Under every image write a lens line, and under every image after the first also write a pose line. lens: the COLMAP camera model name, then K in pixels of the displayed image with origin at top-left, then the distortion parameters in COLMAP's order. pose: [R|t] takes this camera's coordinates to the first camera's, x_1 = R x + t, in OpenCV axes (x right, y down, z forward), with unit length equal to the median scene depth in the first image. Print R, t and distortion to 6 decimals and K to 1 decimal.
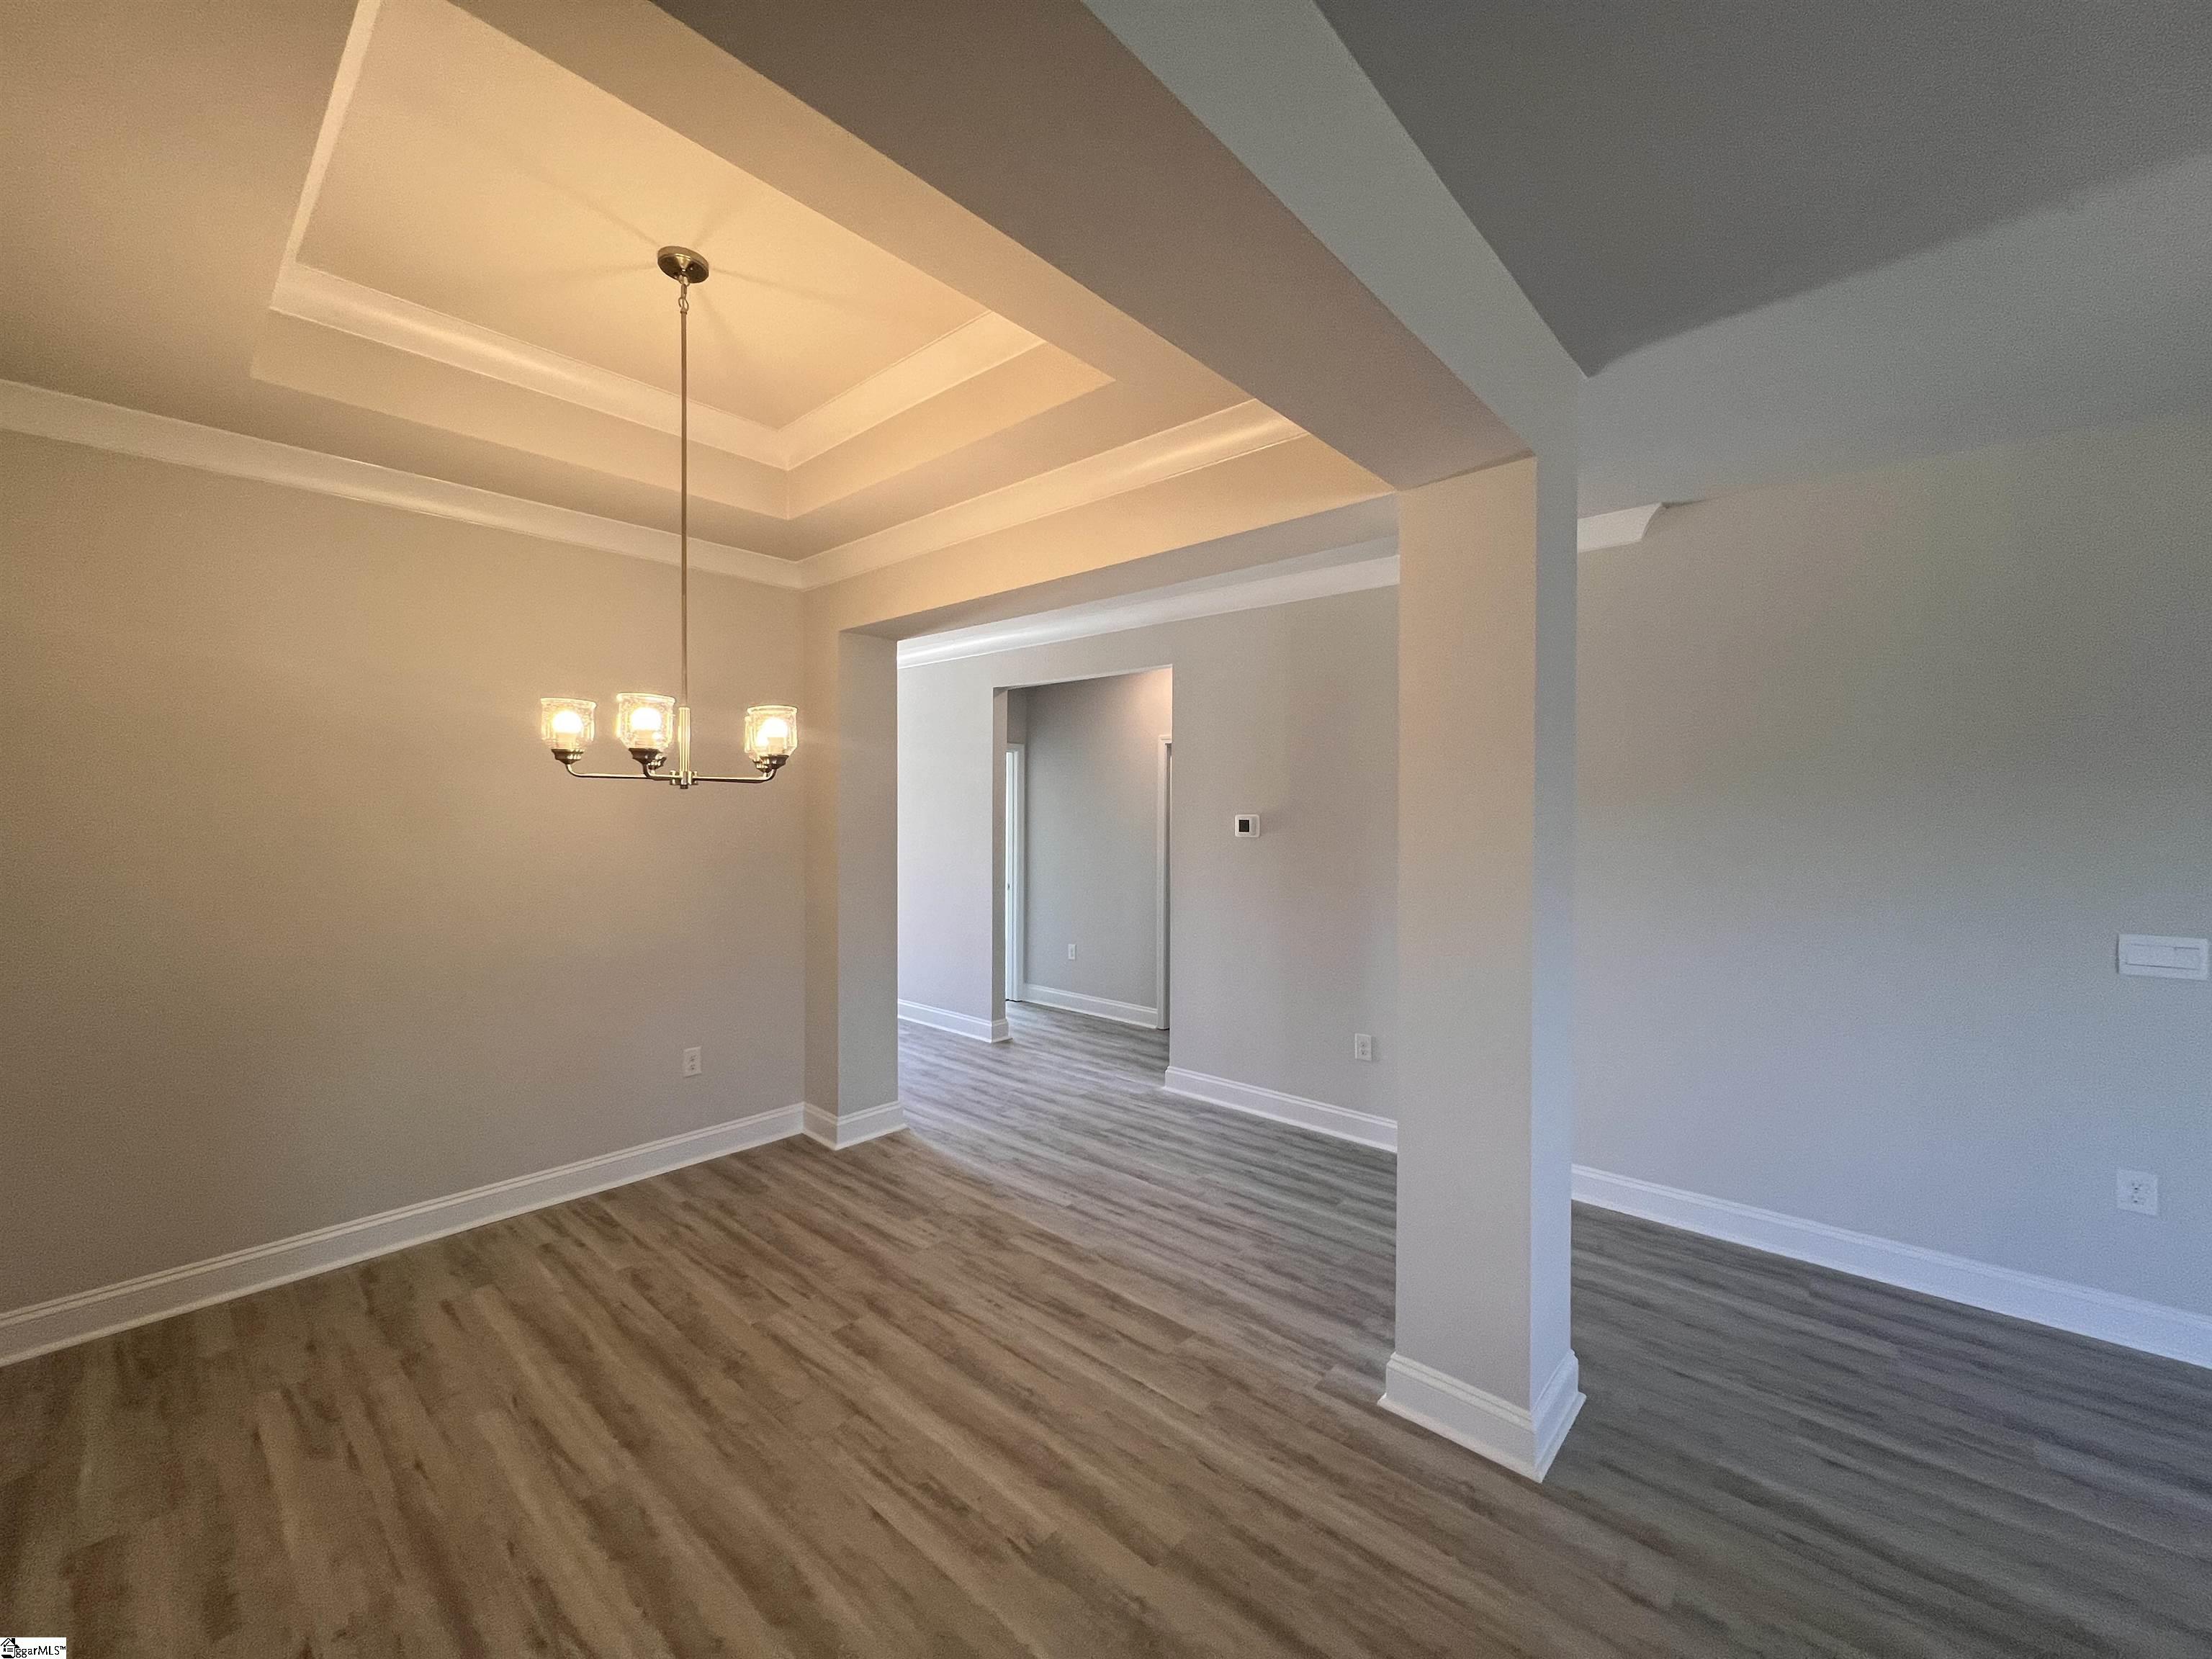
lens RADIAL K [[875.9, 0, 1101.3], [0, 875.9, 818.3], [0, 0, 1]] dist [-0.002999, 0.000035]
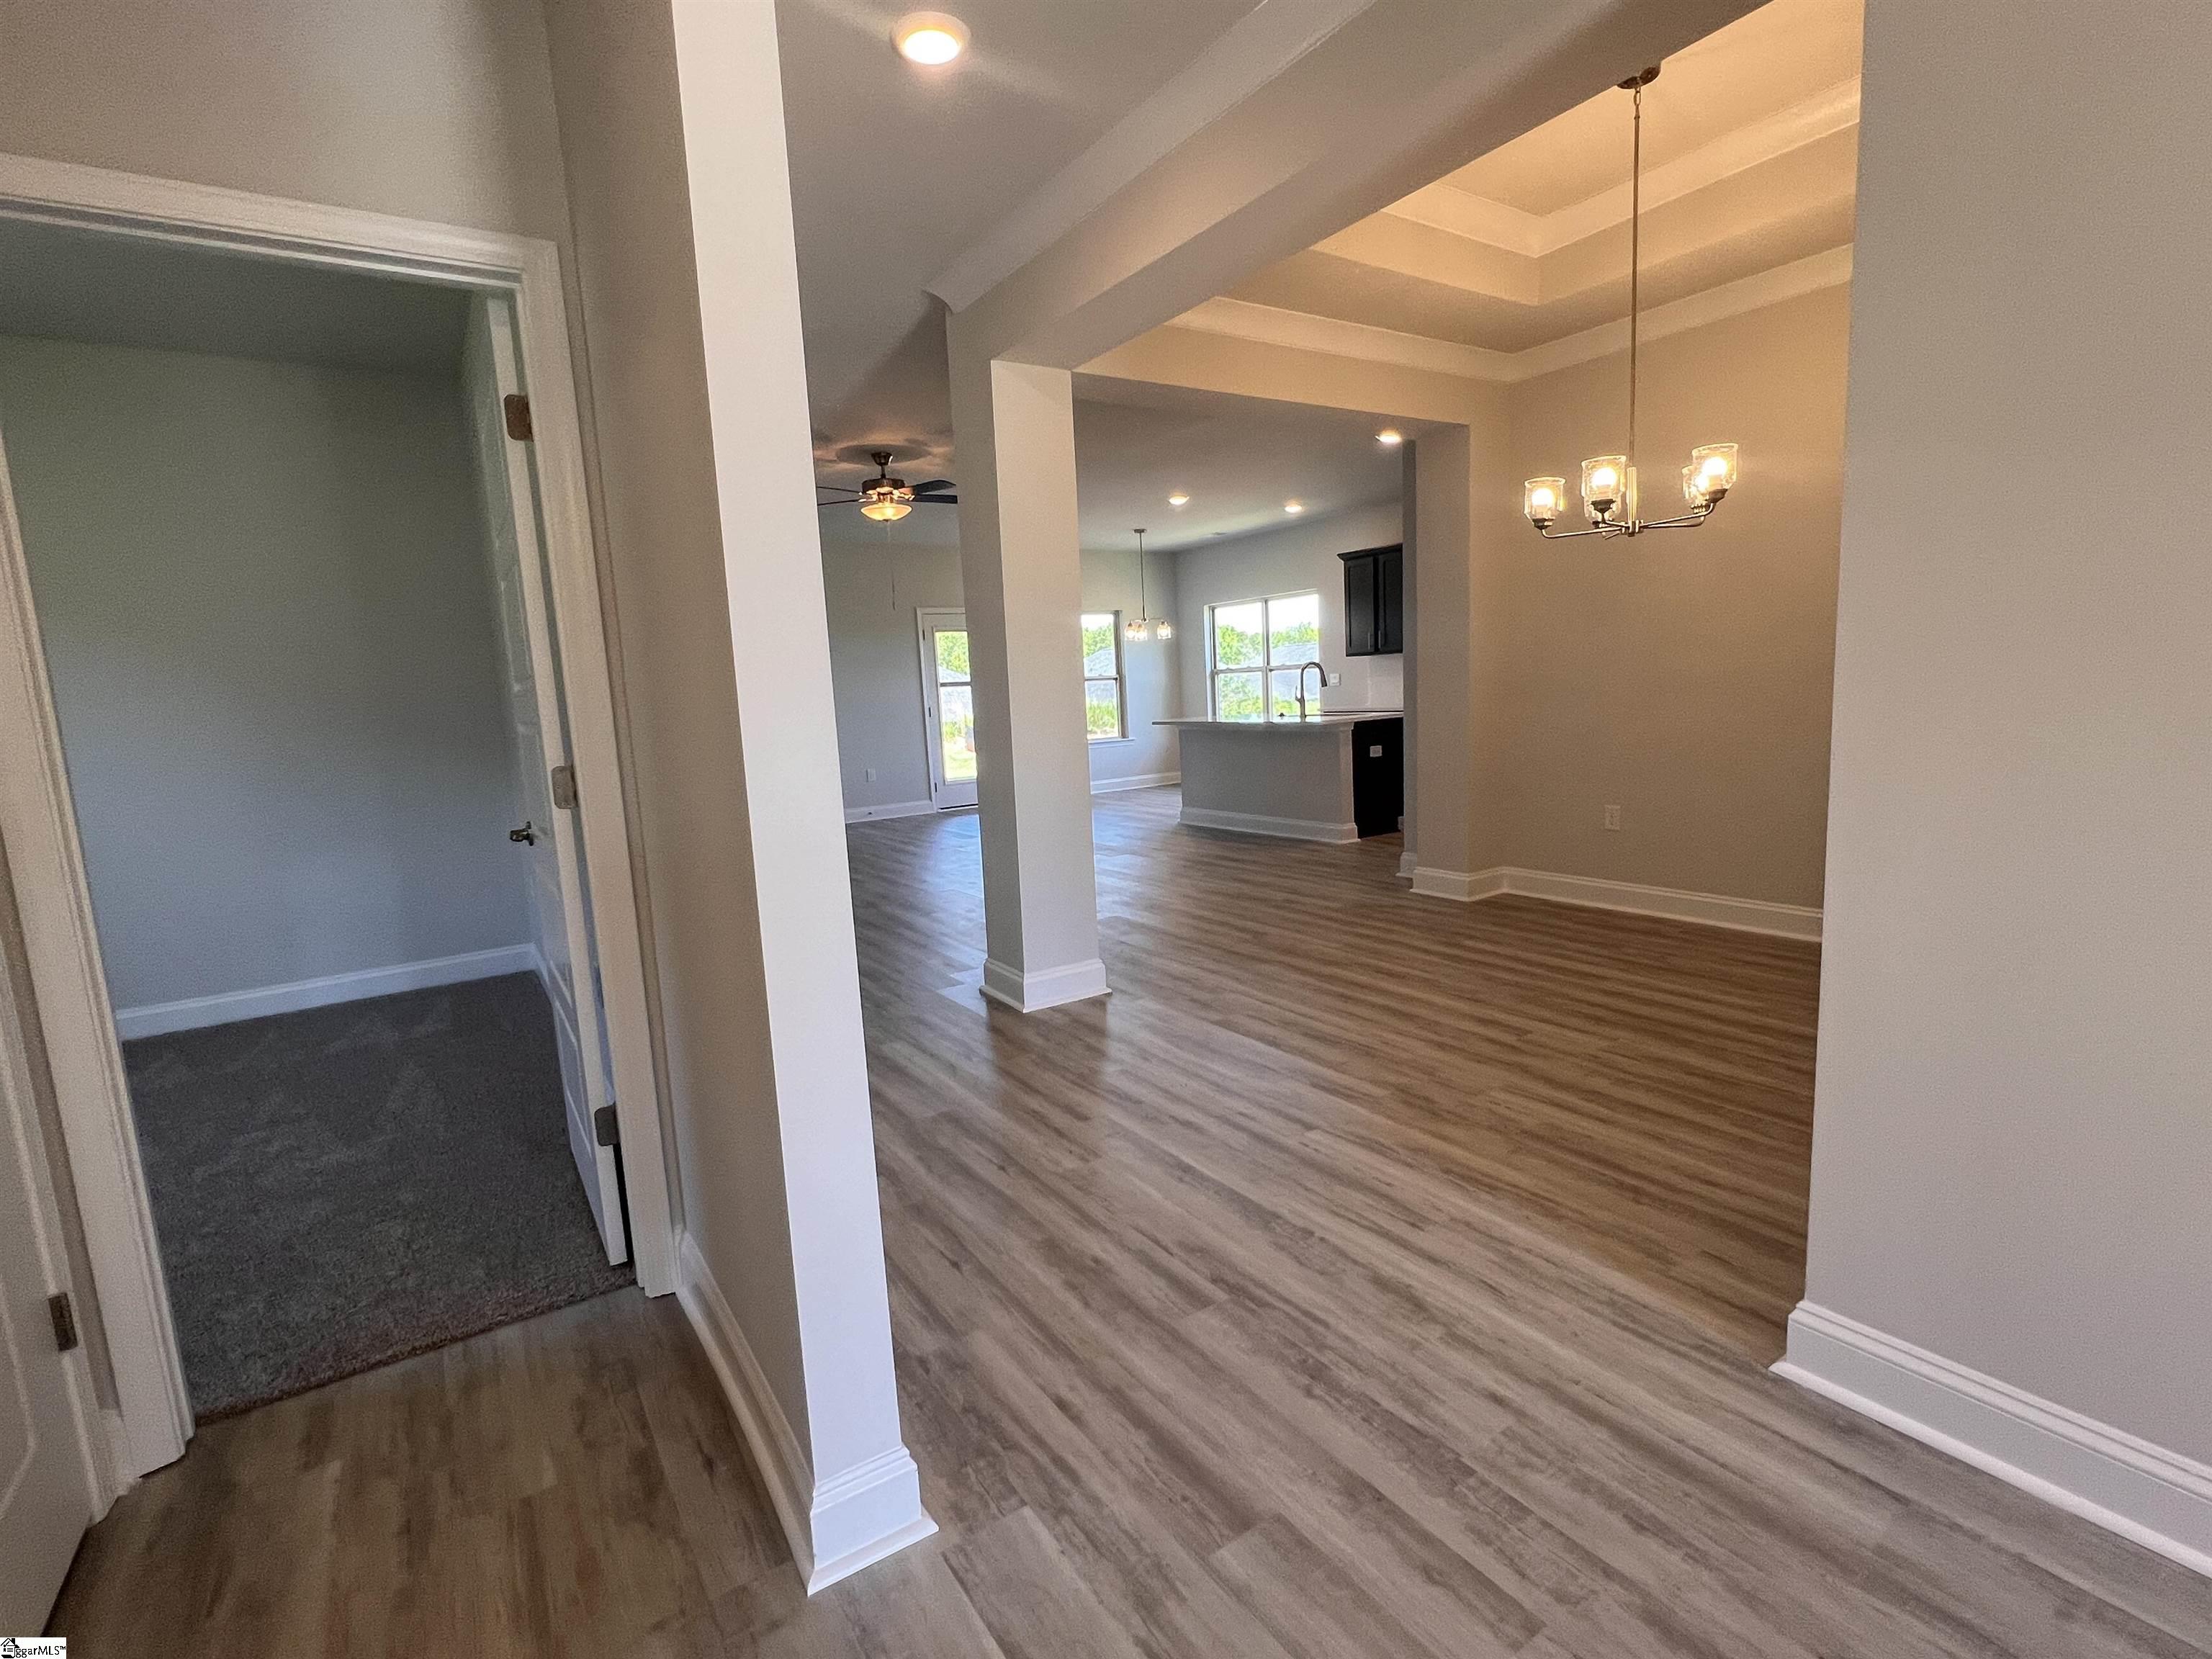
lens RADIAL K [[1035.8, 0, 1096.1], [0, 1035.8, 823.1], [0, 0, 1]] dist [-0.003195, 0.000888]
pose [[-0.965451, 0.010992, 0.260353, -0.105184], [0.049992, 0.988365, 0.143653, 0.095001], [-0.255744, 0.151706, -0.954767, 2.151210]]
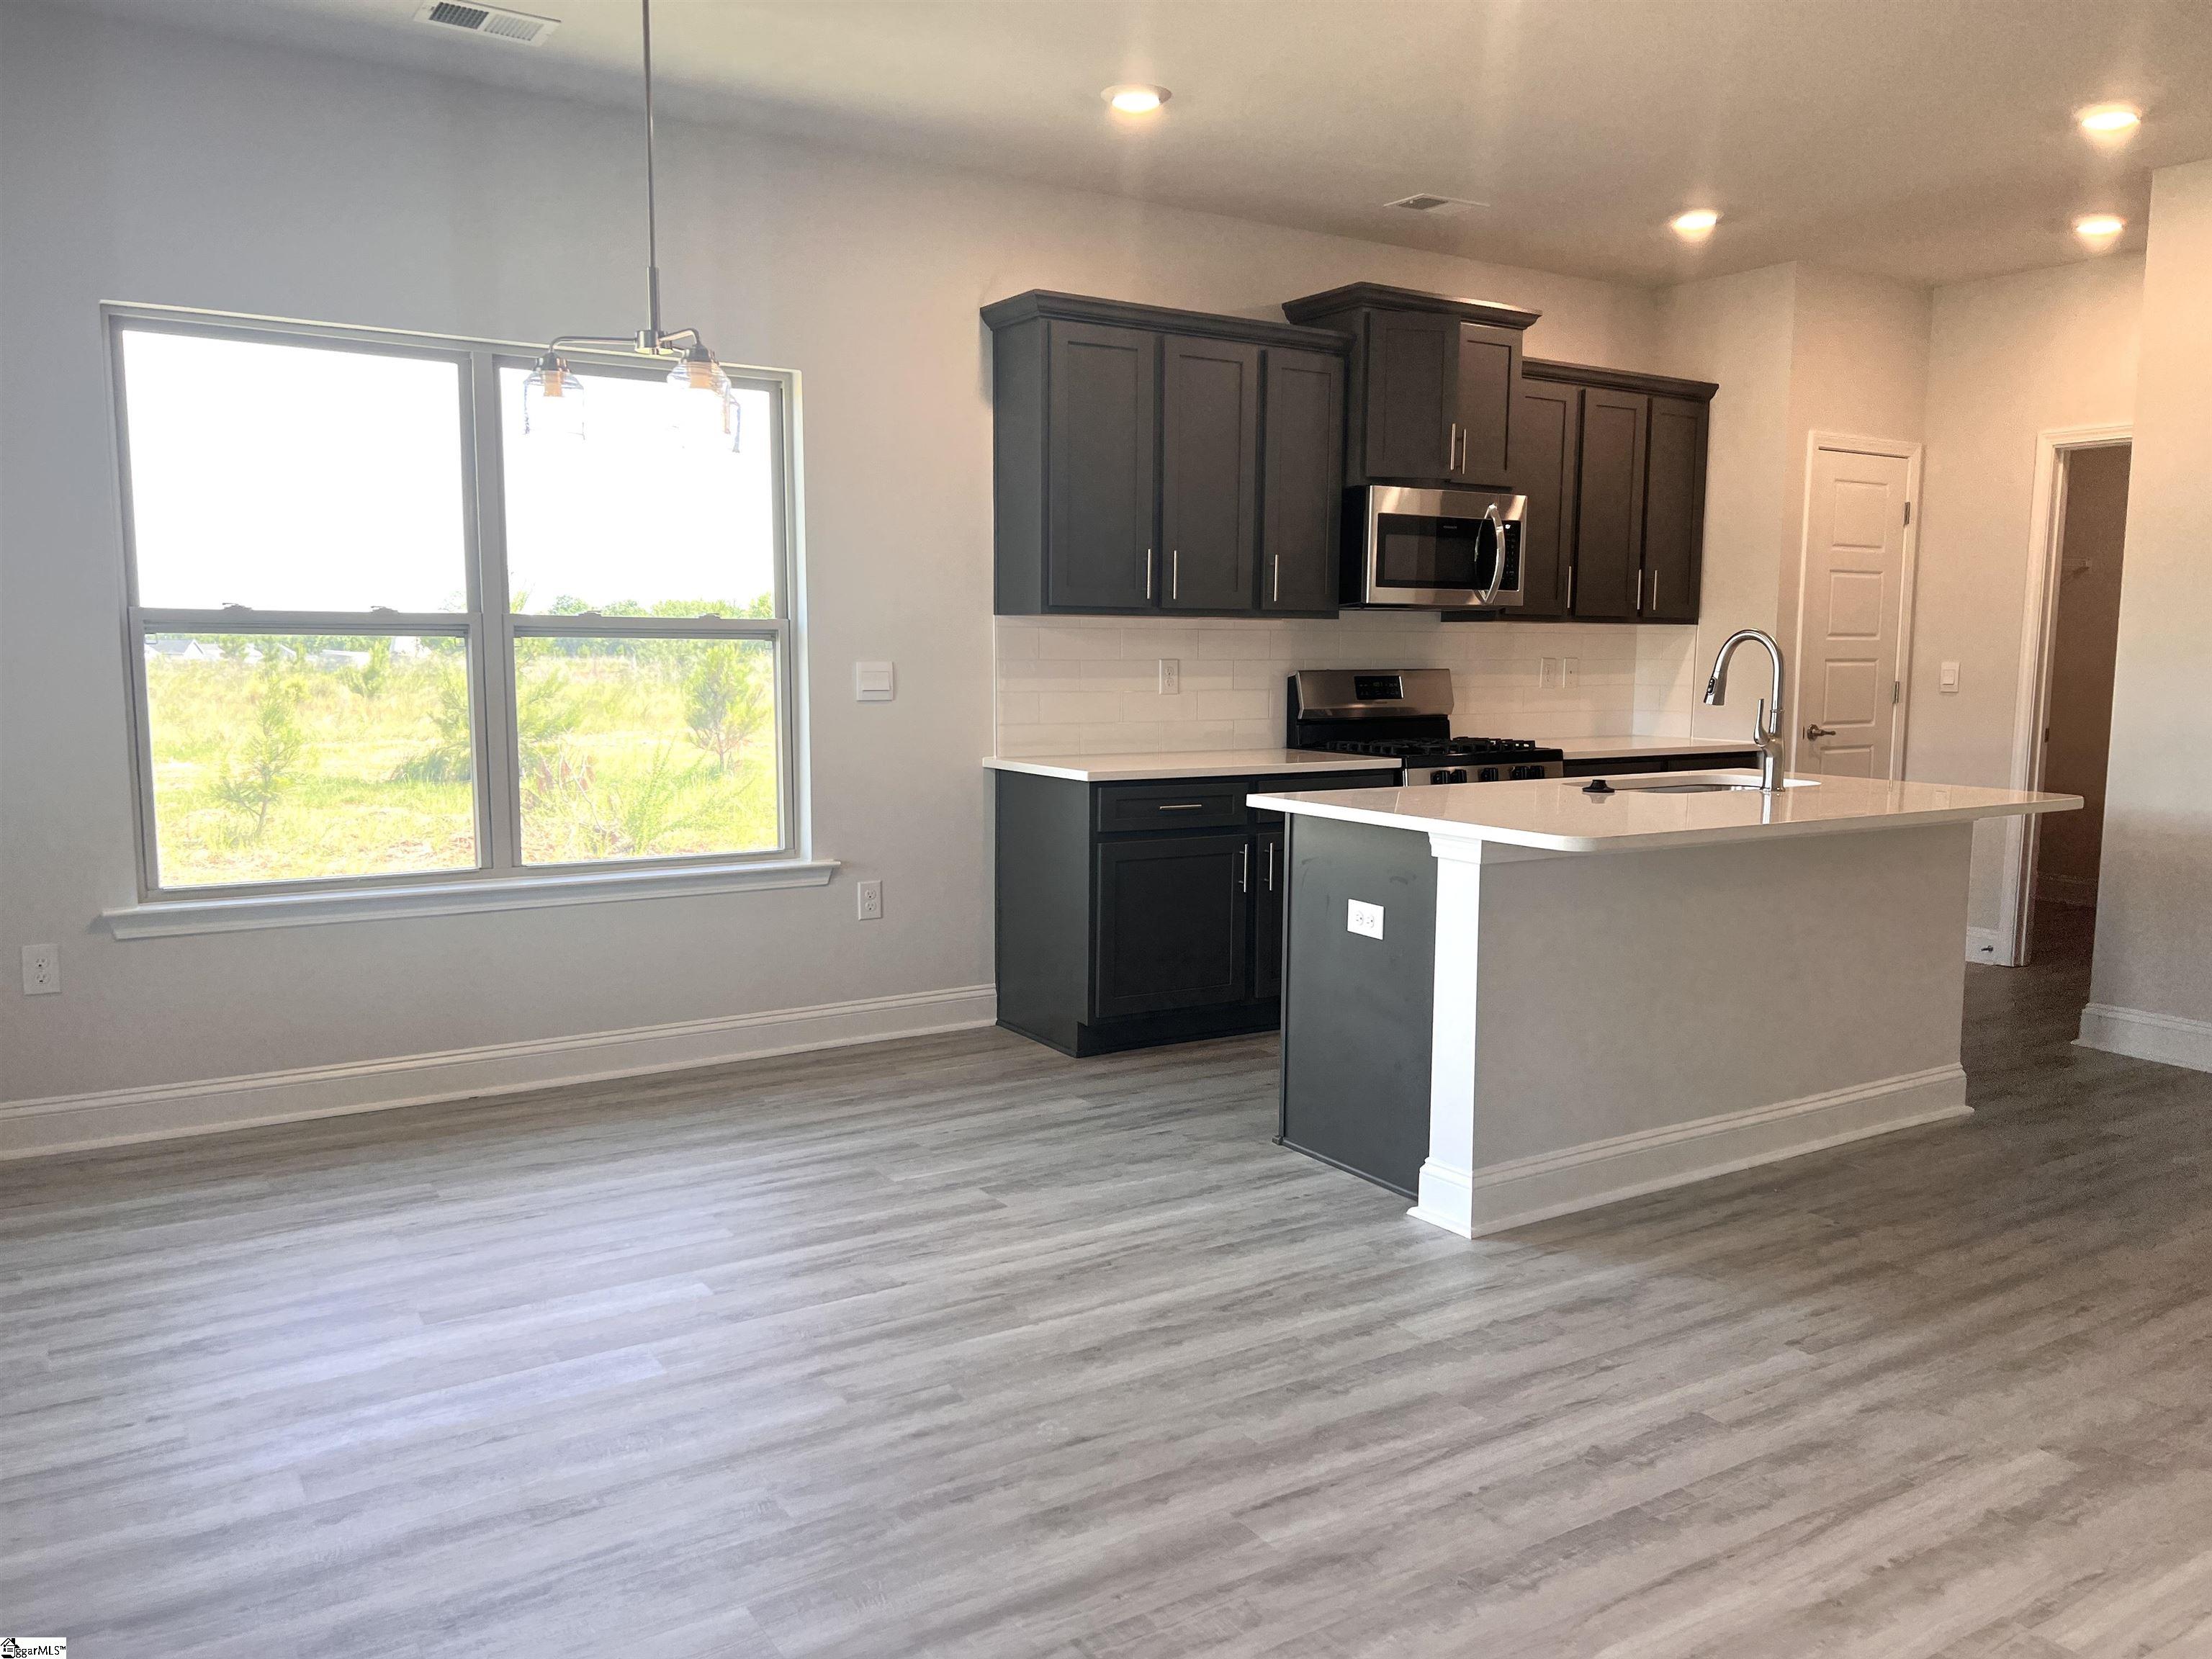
lens RADIAL K [[1661.9, 0, 1118.5], [0, 1661.9, 829.8], [0, 0, 1]] dist [0.060859, -0.072035]
pose [[-0.266566, 0.100850, -0.958526, 1.715366], [-0.020500, 0.993692, 0.110251, 0.117770], [0.963599, 0.049039, -0.262817, -0.832041]]
